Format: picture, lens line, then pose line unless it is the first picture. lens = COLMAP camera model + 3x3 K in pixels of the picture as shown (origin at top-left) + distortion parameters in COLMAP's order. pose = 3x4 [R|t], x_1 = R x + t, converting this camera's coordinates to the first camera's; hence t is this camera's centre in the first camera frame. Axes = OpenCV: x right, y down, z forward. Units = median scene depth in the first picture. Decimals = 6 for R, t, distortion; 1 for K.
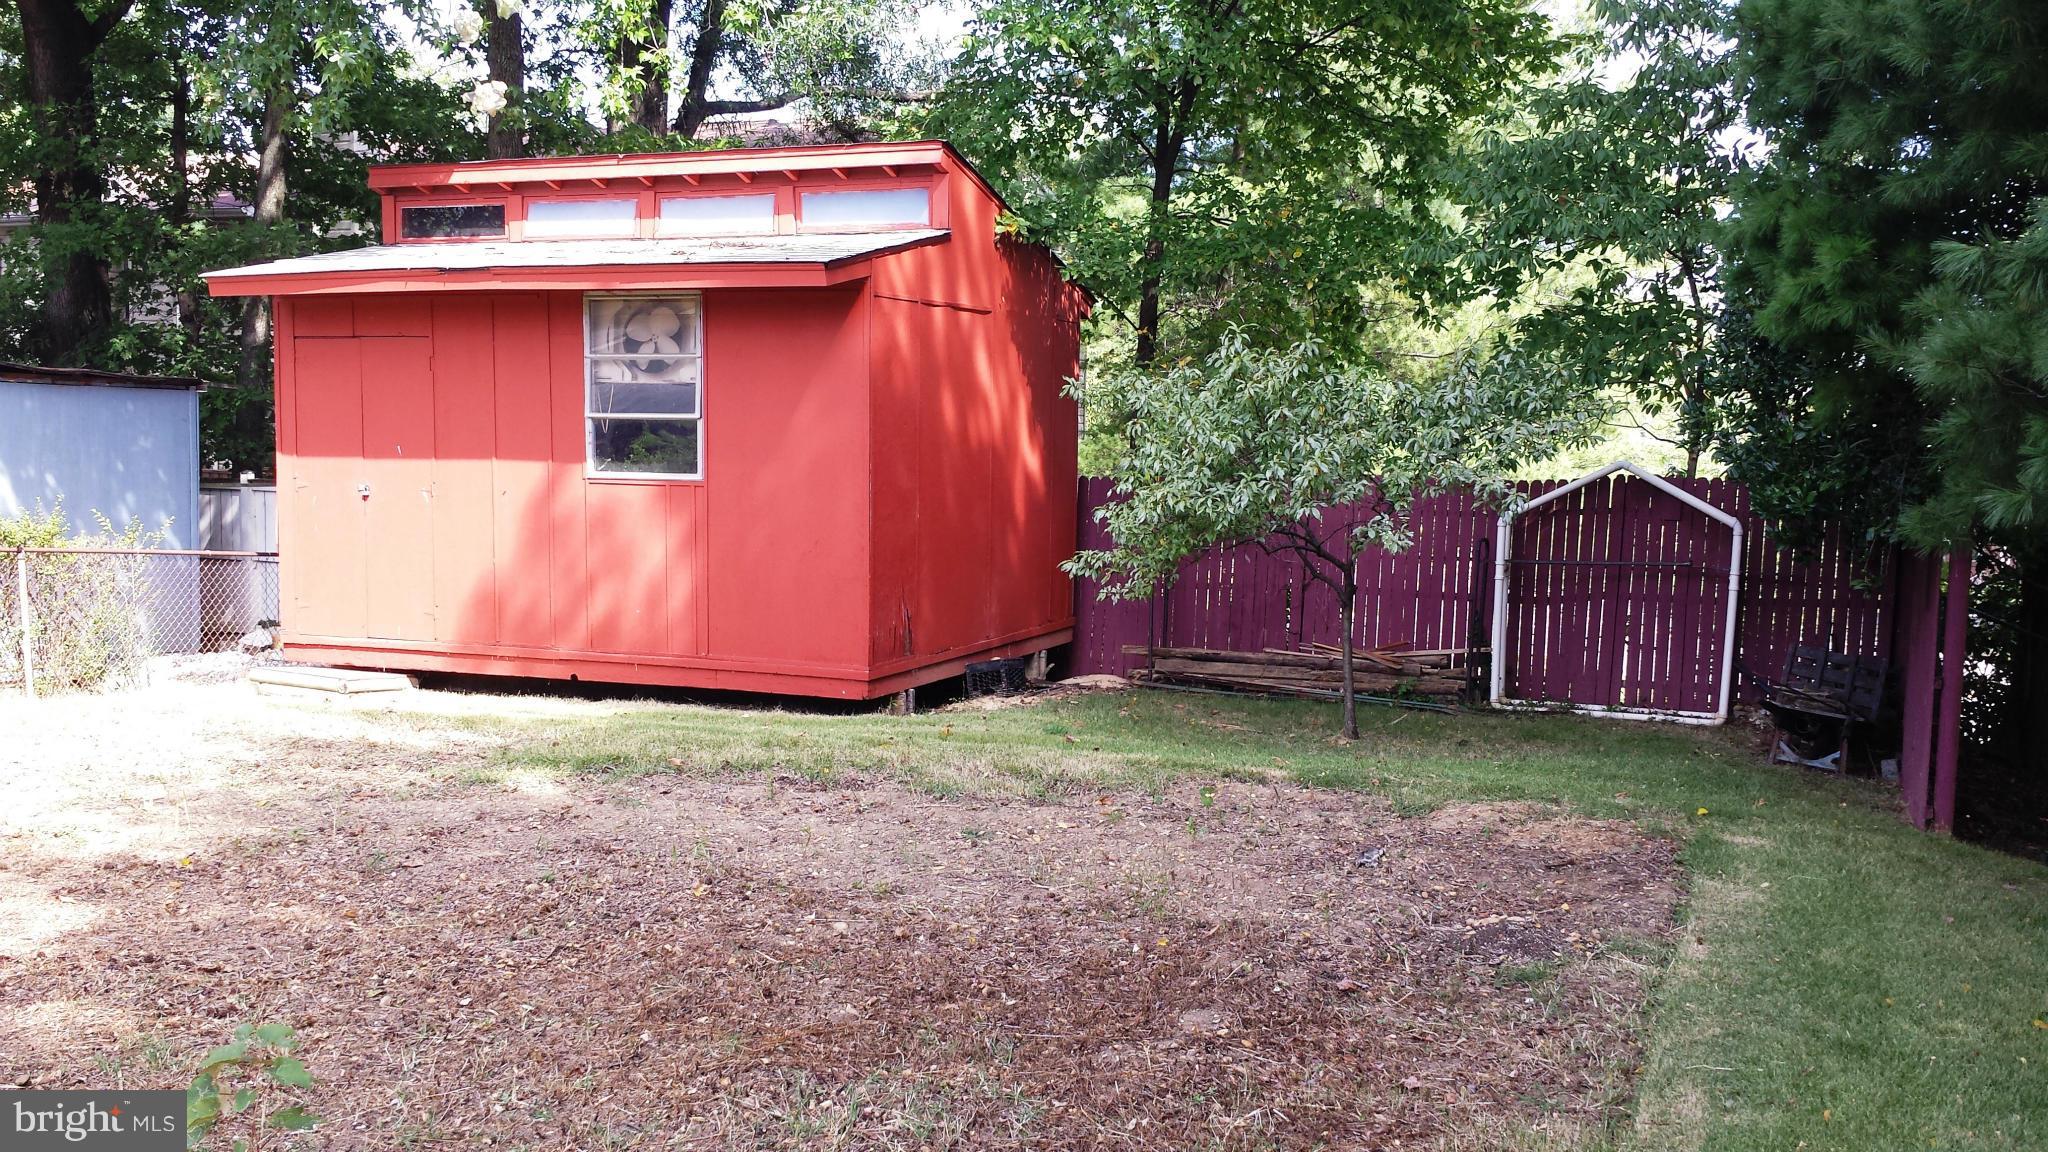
lens RADIAL K [[1899.5, 0, 1029.1], [0, 1899.5, 609.9], [0, 0, 1]] dist [0.179738, -0.424799]
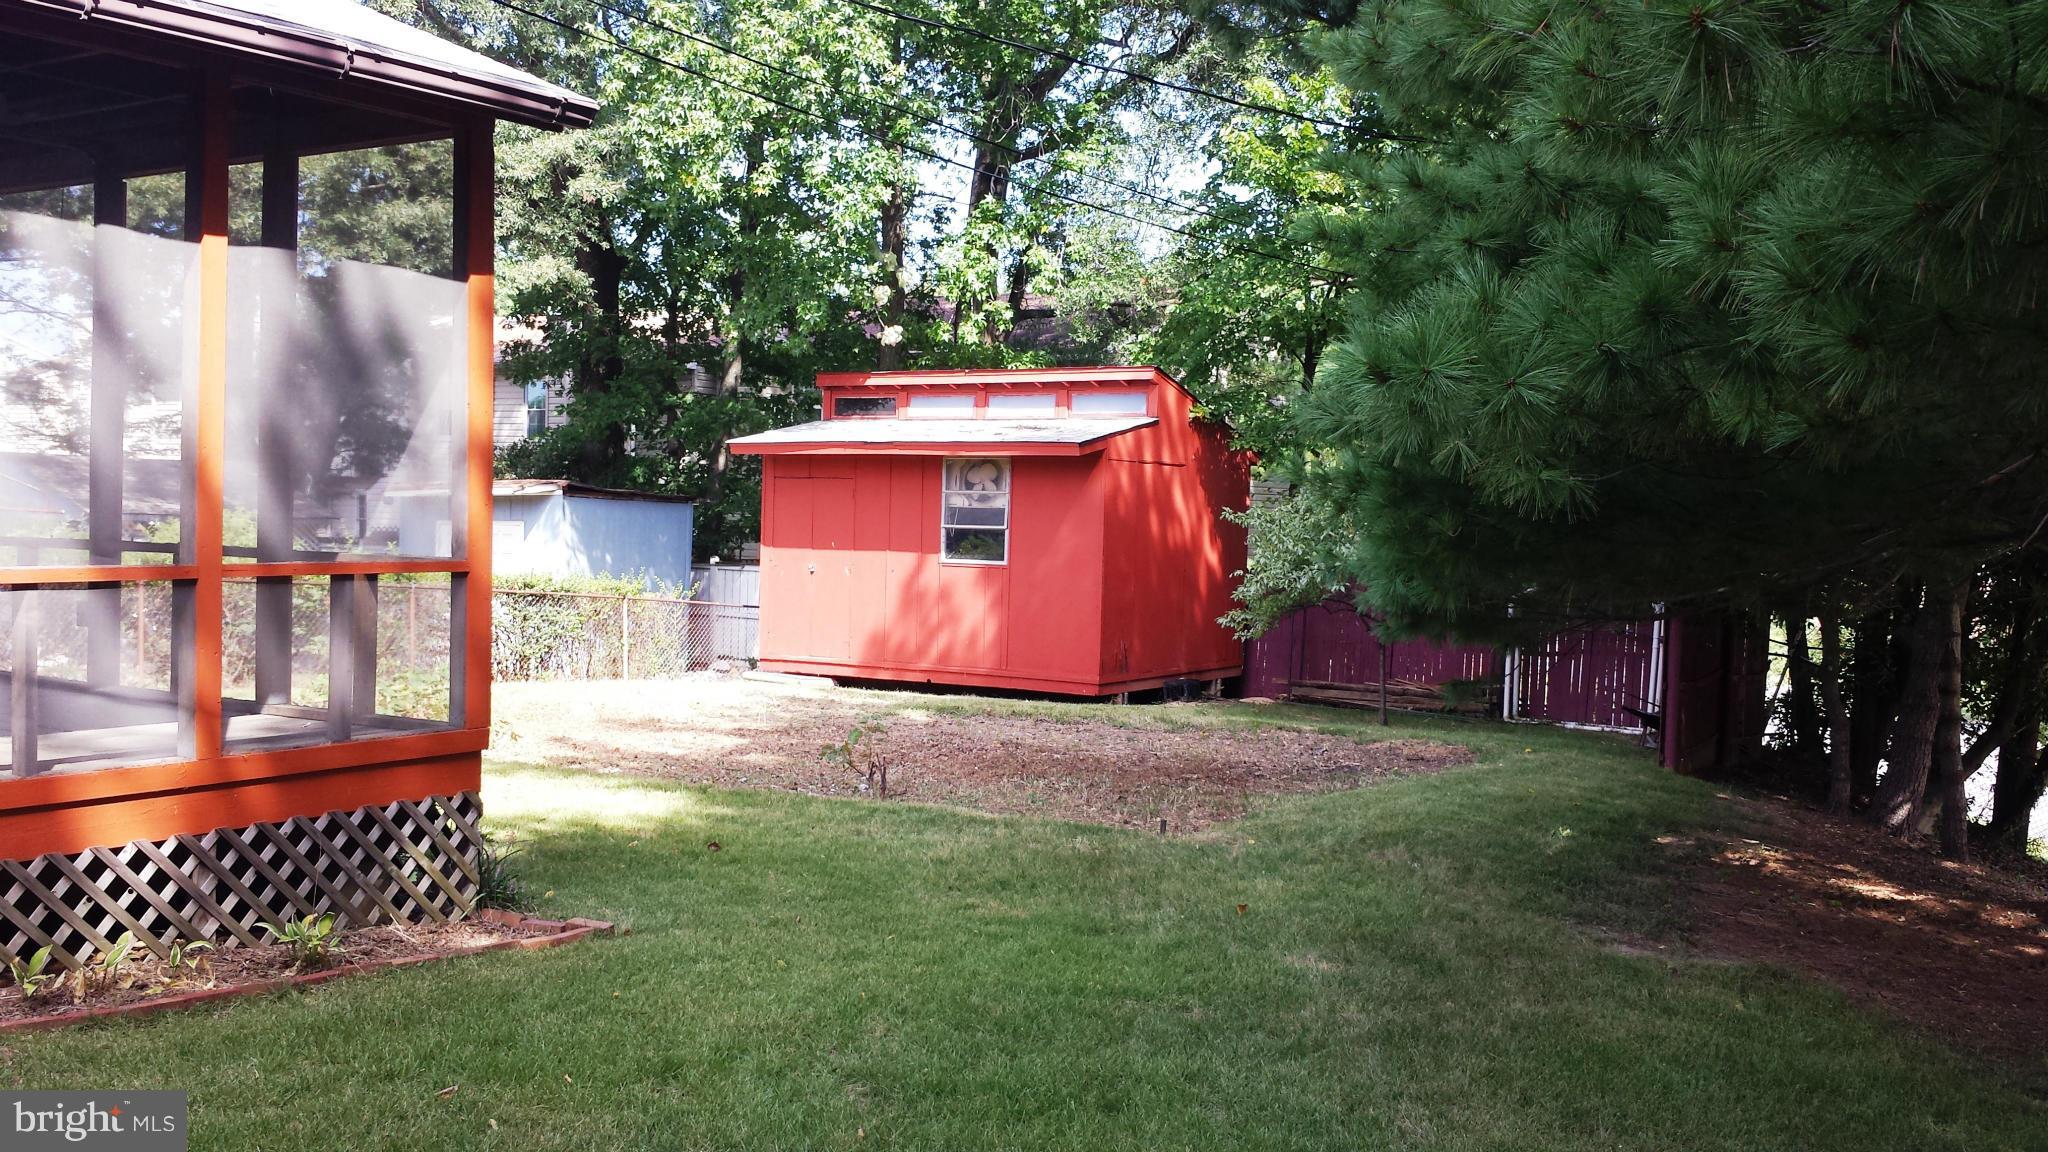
lens RADIAL K [[1899.5, 0, 1029.1], [0, 1899.5, 609.9], [0, 0, 1]] dist [0.179738, -0.424799]
pose [[0.986831, 0.023211, -0.160080, 0.113661], [-0.031377, 0.998322, -0.048679, 0.050860], [0.158682, 0.053061, 0.985903, -0.626604]]
